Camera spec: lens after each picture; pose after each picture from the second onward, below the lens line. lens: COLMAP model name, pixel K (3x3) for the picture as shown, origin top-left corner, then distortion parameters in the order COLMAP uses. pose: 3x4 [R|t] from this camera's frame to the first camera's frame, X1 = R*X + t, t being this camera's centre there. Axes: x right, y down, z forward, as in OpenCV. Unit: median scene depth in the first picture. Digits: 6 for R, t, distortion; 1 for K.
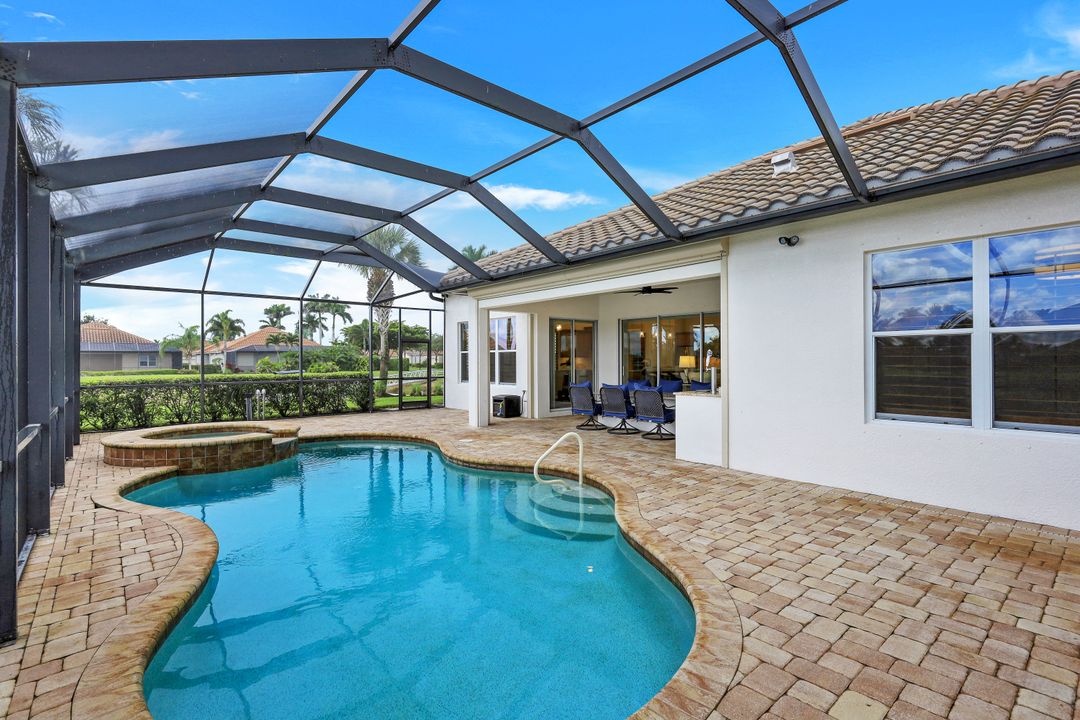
lens RADIAL K [[499.6, 0, 535.8], [0, 499.6, 360.1], [0, 0, 1]] dist [0.010806, 0.000224]
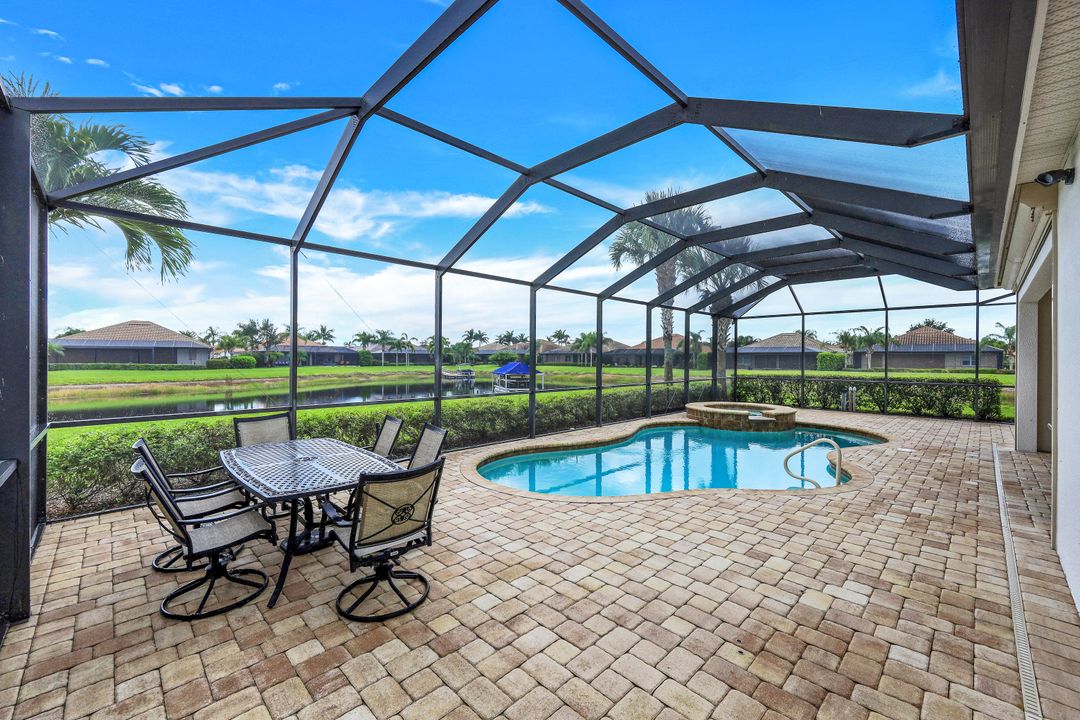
lens RADIAL K [[436.5, 0, 539.3], [0, 436.5, 361.7], [0, 0, 1]] dist [-0.002133, -0.000006]
pose [[0.072729, 0.010283, -0.997299, 1.219829], [-0.004551, 0.999940, 0.009978, -0.024194], [0.997341, 0.003813, 0.072772, 0.456917]]
